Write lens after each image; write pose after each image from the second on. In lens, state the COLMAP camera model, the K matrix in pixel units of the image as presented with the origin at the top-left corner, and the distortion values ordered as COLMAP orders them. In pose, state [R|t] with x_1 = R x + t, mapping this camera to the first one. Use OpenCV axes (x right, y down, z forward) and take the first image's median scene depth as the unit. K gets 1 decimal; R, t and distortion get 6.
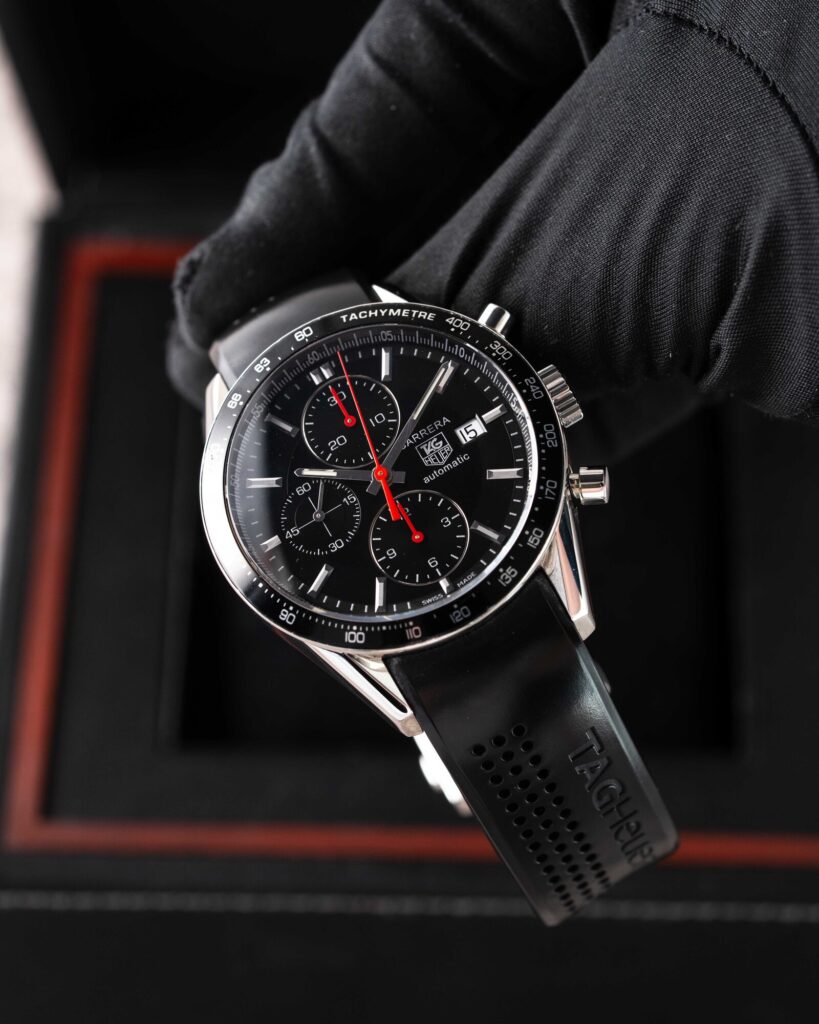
lens RADIAL K [[4456.8, 0, 406.4], [0, 4456.8, 511.9], [0, 0, 1]] dist [0.039833, 0.000000]
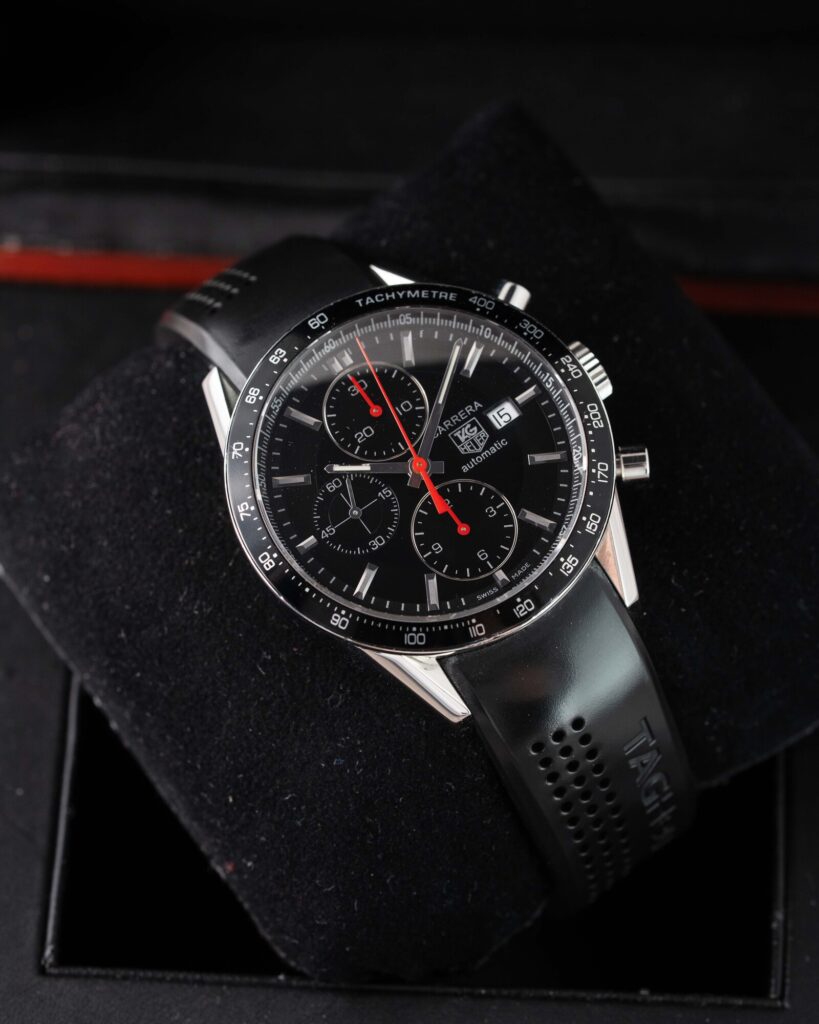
lens RADIAL K [[4456.8, 0, 413.4], [0, 4456.8, 514.4], [0, 0, 1]] dist [0.039833, 0.000000]
pose [[0.976739, -0.056397, 0.206883, -0.203847], [0.052218, 0.998307, 0.025610, -0.022398], [-0.207977, -0.014212, 0.978030, 0.069840]]
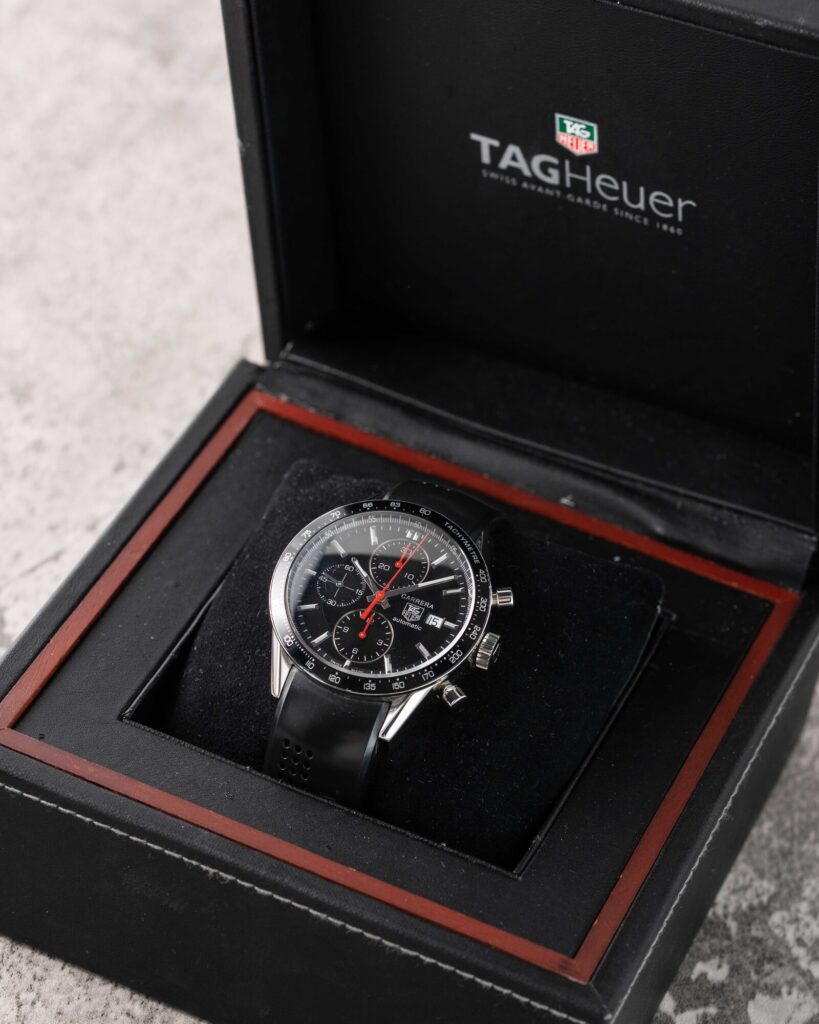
lens RADIAL K [[4181.1, 0, 409.8], [0, 4181.1, 512.4], [0, 0, 1]] dist [0.056704, 0.000000]
pose [[0.601515, 0.753524, -0.265296, 0.392265], [-0.768462, 0.636526, 0.065572, -0.139281], [0.218279, 0.164427, 0.961935, -0.508263]]
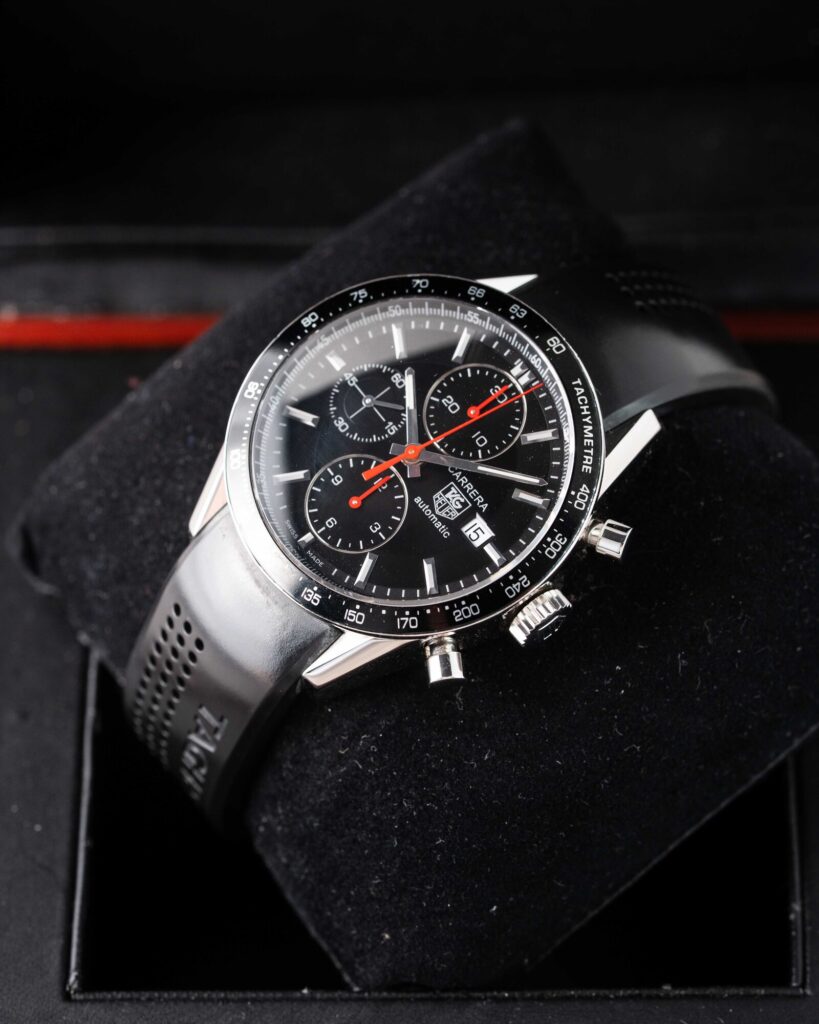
lens RADIAL K [[4456.8, 0, 409.6], [0, 4456.8, 513.1], [0, 0, 1]] dist [0.039833, 0.000000]
pose [[0.166637, 0.971422, -0.169032, 0.170440], [-0.879992, 0.223850, 0.418933, -0.409903], [0.444798, 0.078937, 0.892145, 0.136374]]
